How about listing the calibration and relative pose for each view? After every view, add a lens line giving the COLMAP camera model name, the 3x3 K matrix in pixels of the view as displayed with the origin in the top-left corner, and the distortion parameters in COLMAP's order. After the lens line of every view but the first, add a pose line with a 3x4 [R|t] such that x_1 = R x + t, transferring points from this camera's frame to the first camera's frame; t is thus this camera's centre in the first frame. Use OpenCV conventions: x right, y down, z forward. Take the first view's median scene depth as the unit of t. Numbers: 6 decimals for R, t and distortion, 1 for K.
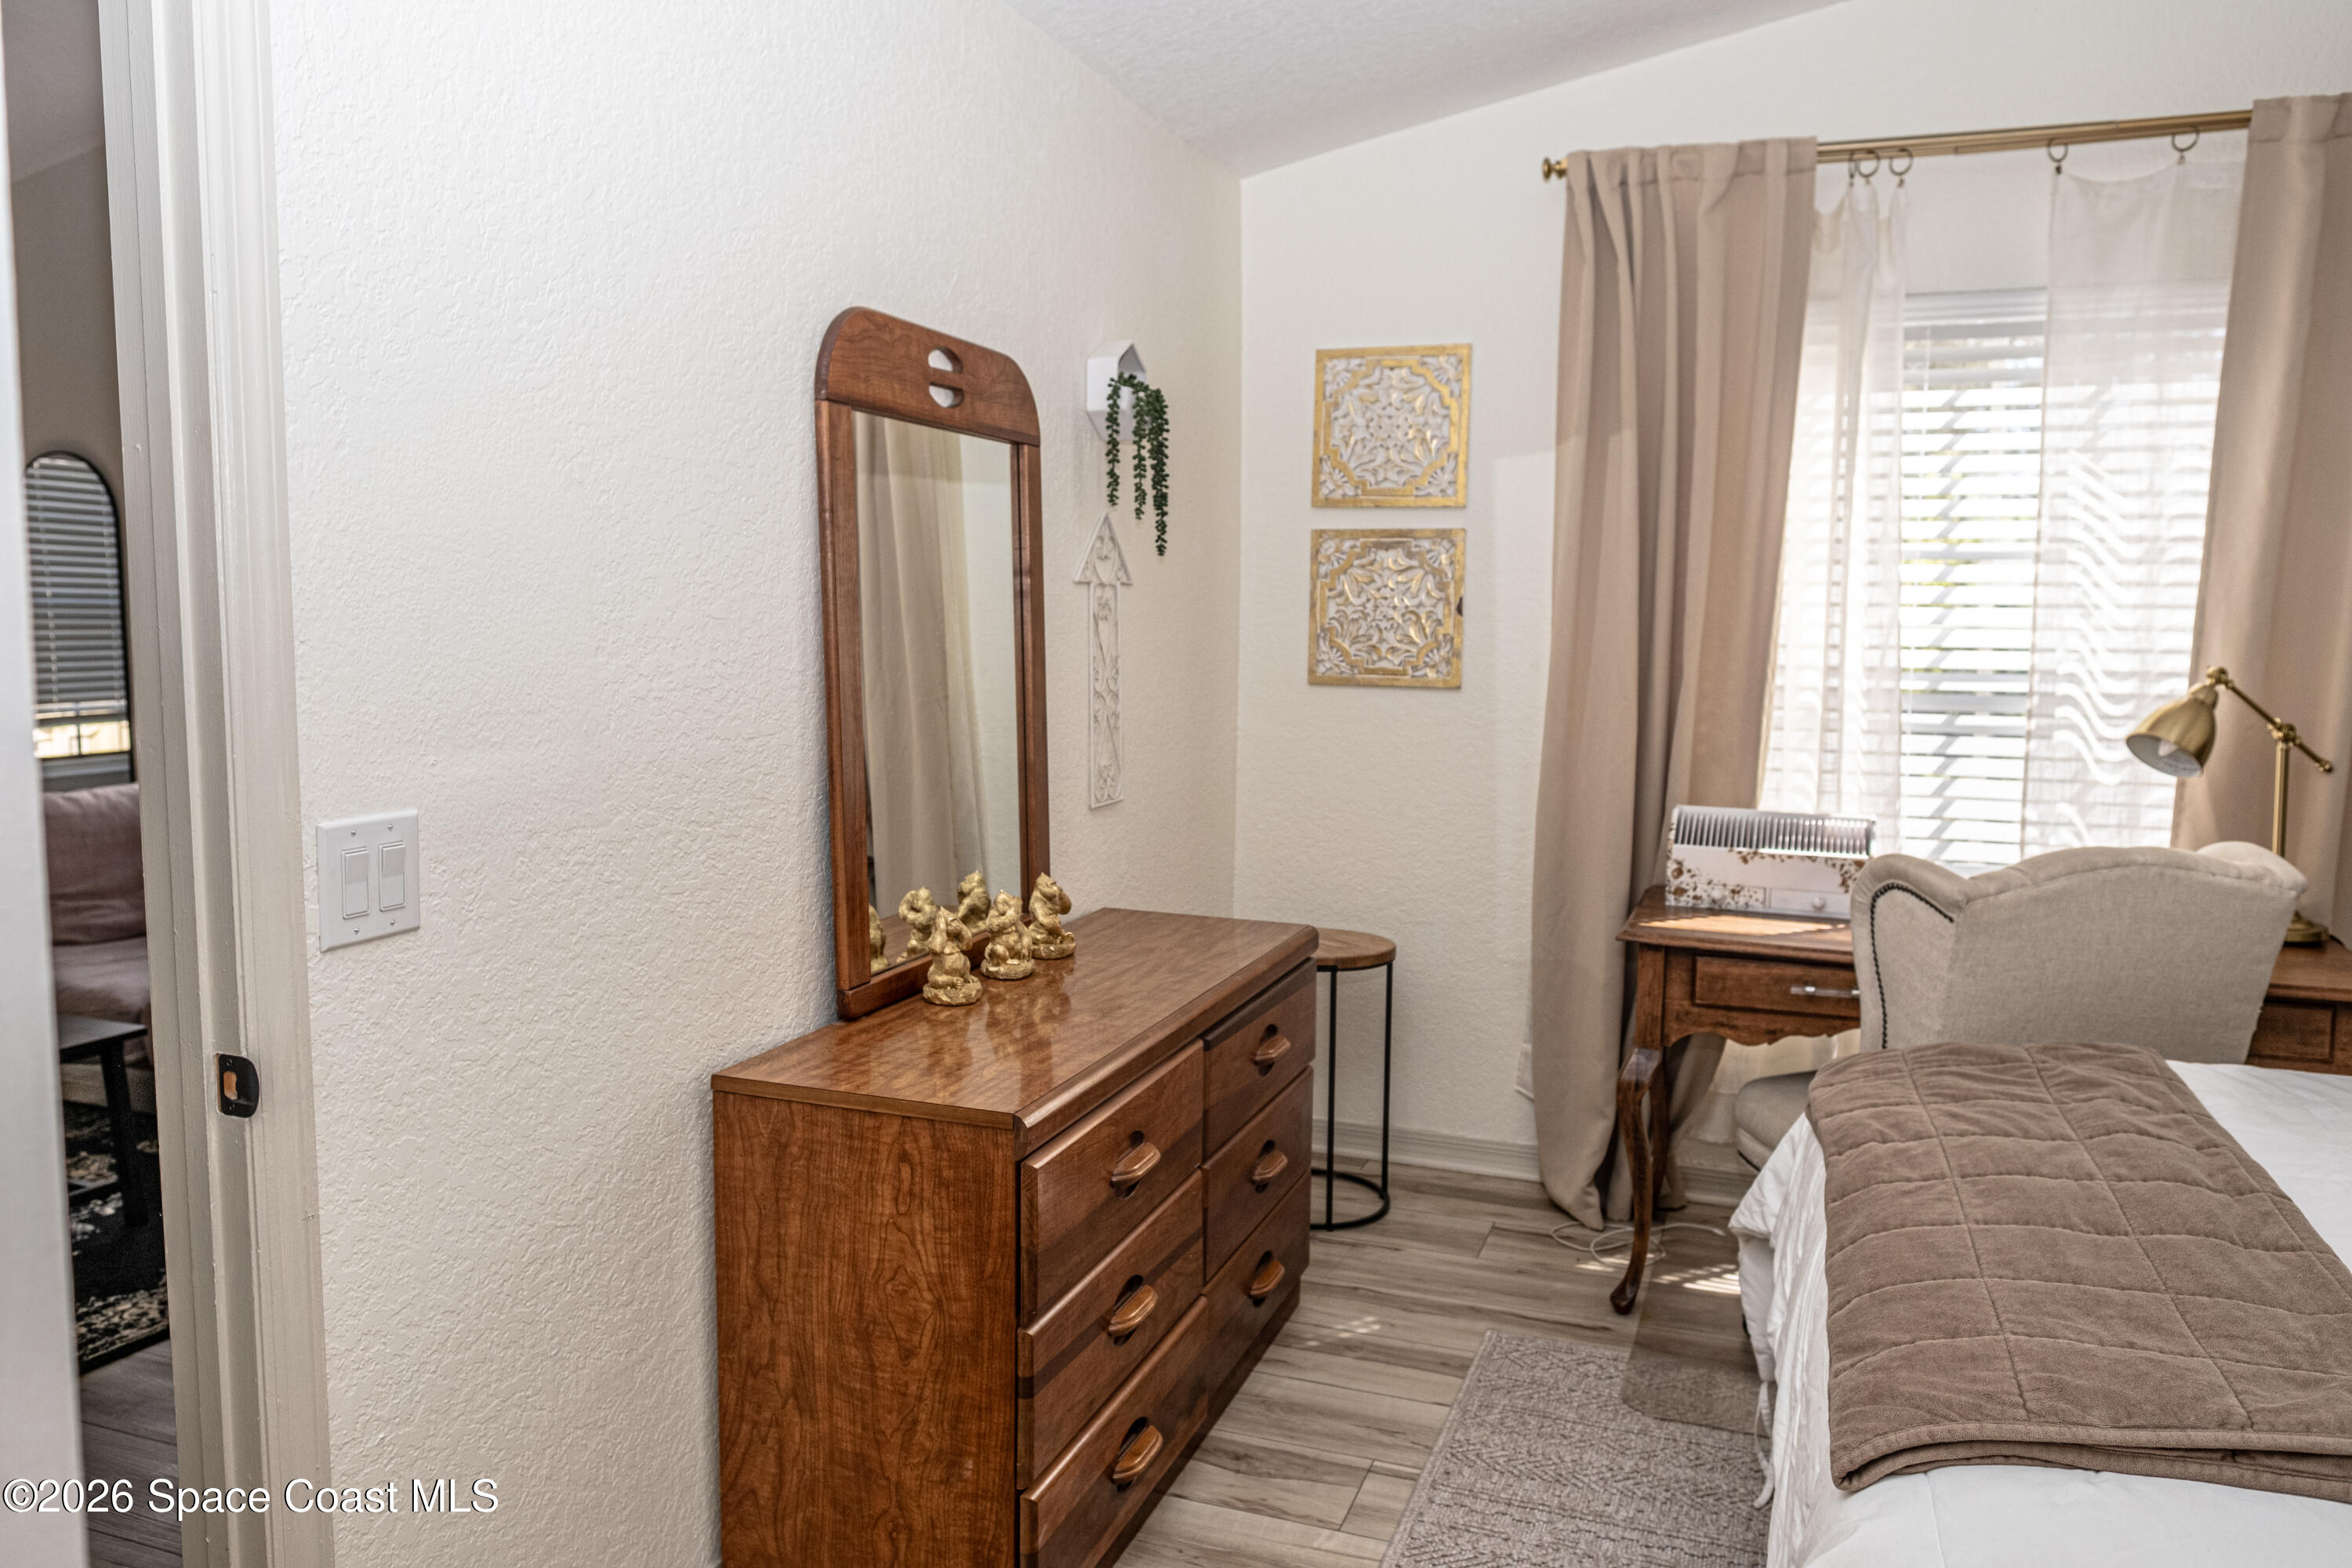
lens RADIAL K [[1653.2, 0, 1160.8], [0, 1653.2, 773.8], [0, 0, 1]] dist [-0.018830, 0.009047]
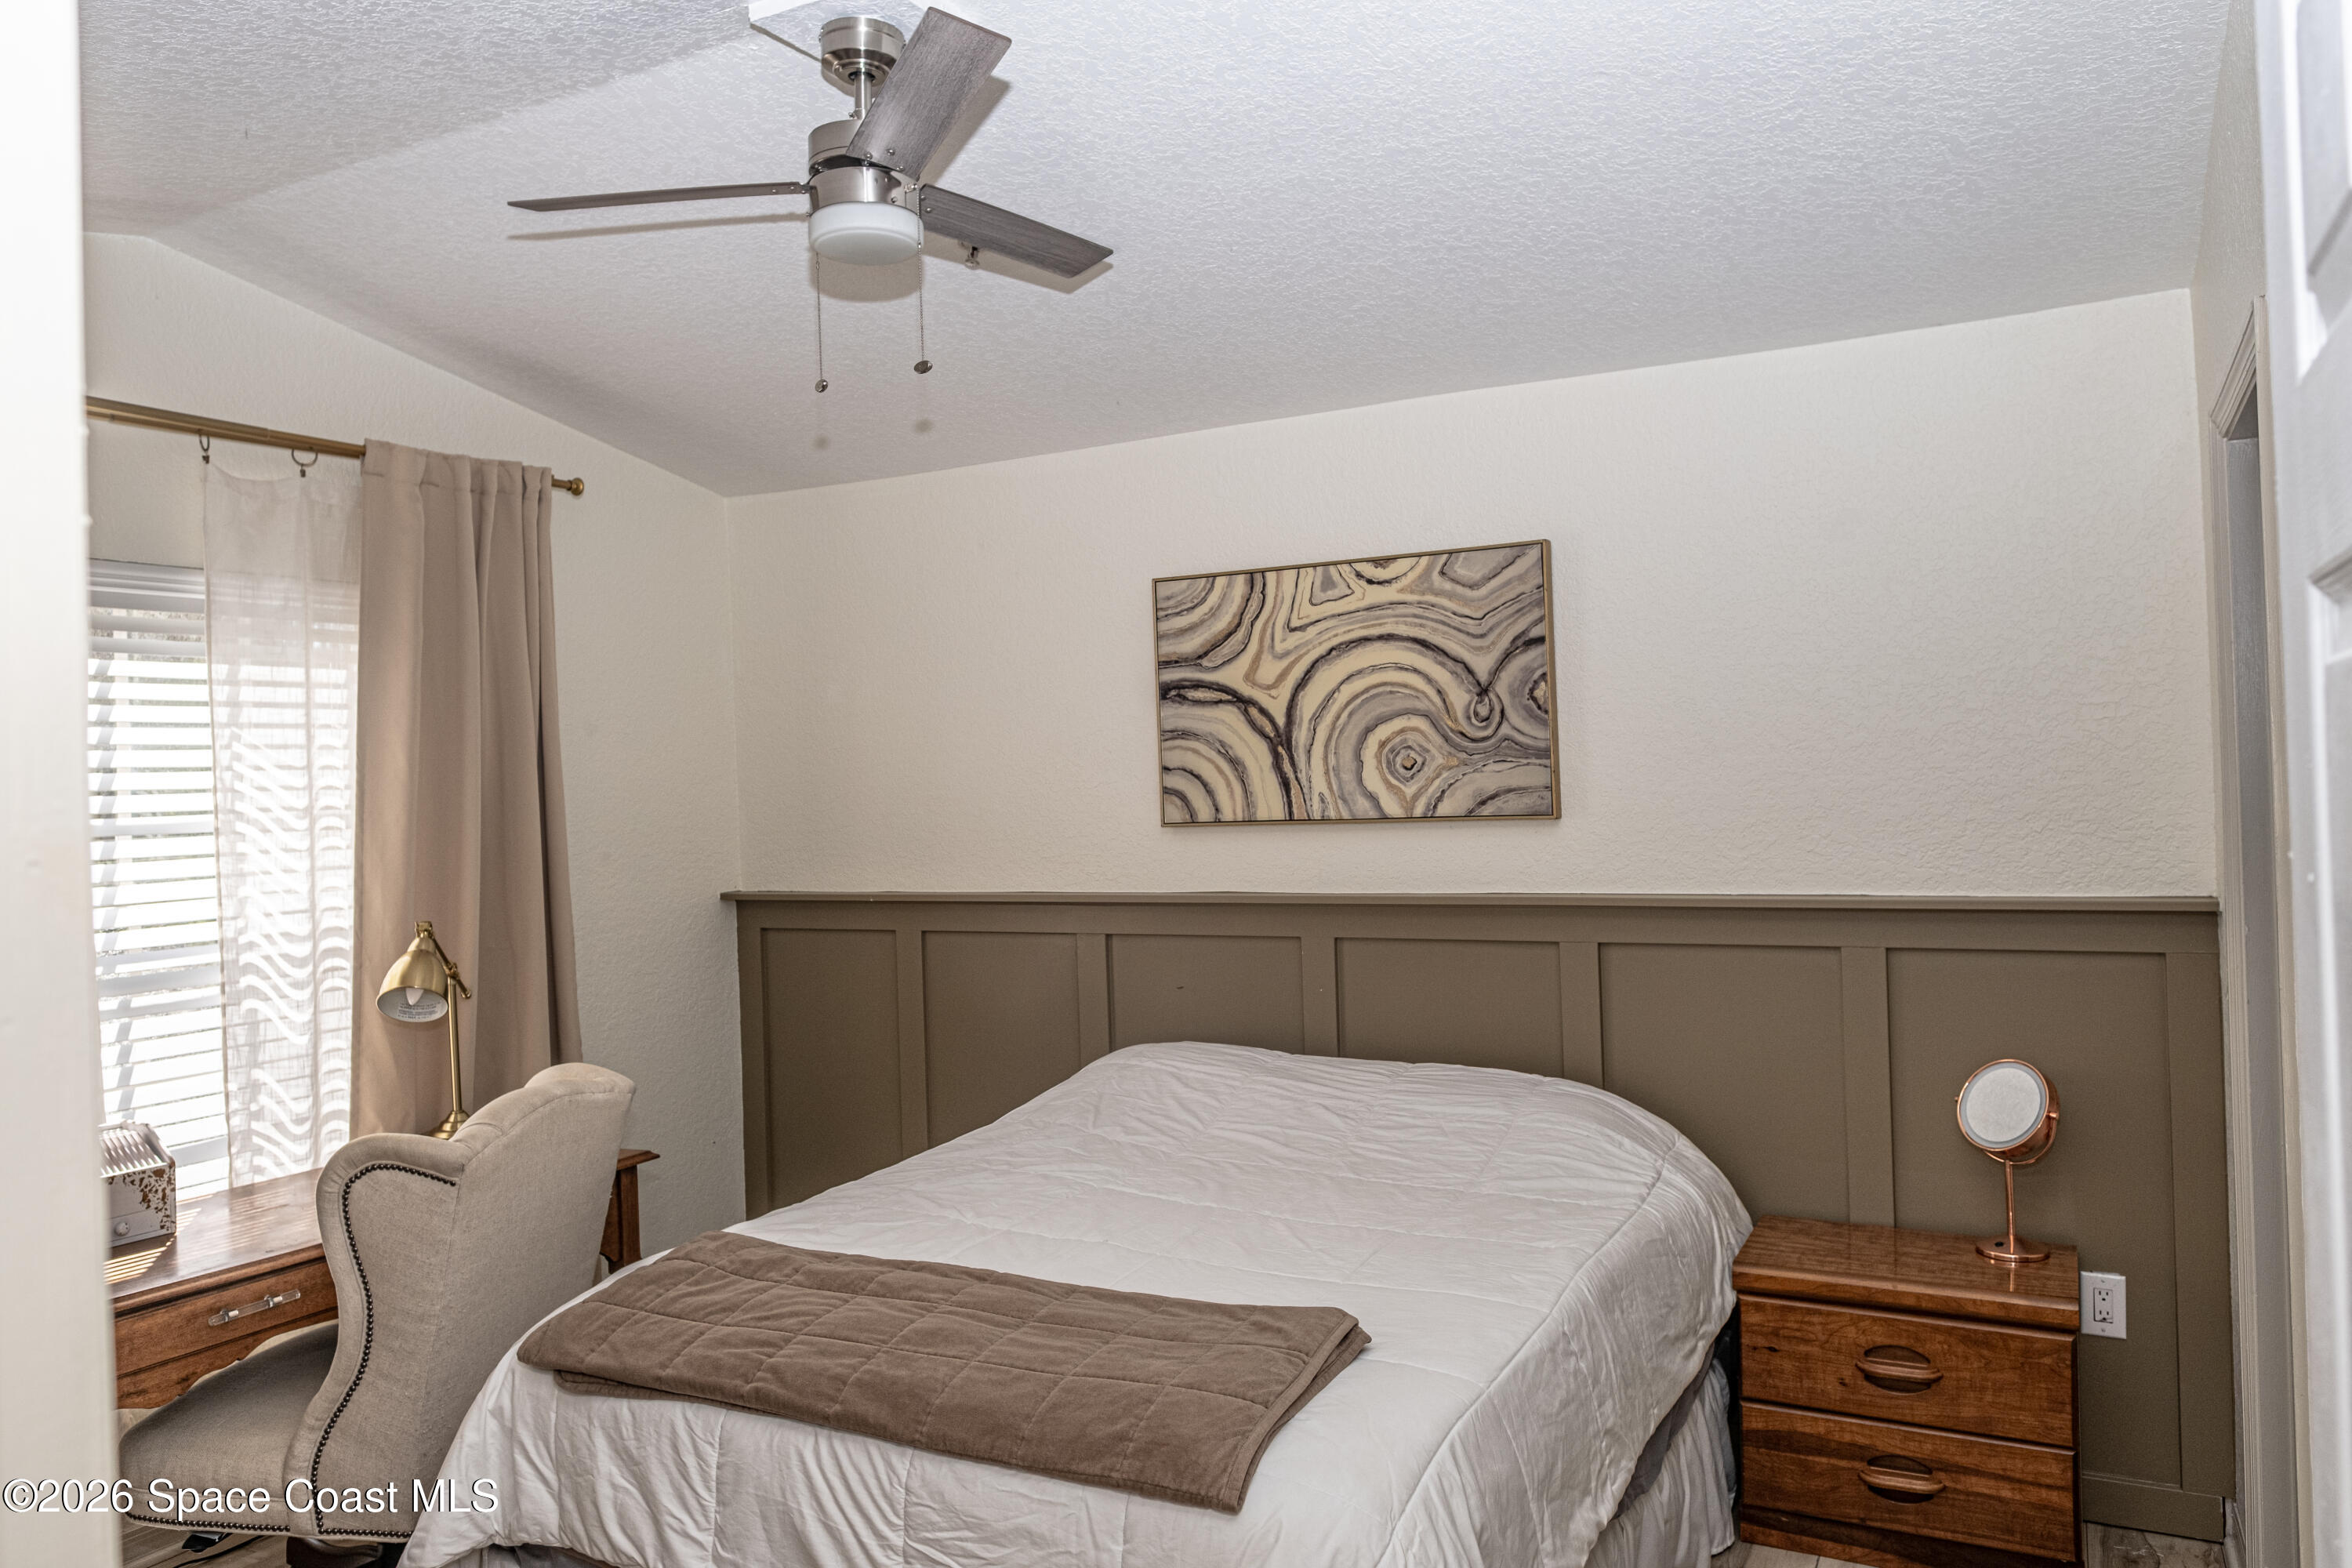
lens RADIAL K [[1653.2, 0, 1165.6], [0, 1653.2, 762.6], [0, 0, 1]] dist [-0.018830, 0.009047]
pose [[0.136013, -0.004275, 0.990698, -0.408859], [0.133817, 0.990906, -0.014096, -0.084567], [-0.981628, 0.134489, 0.135348, 0.299670]]
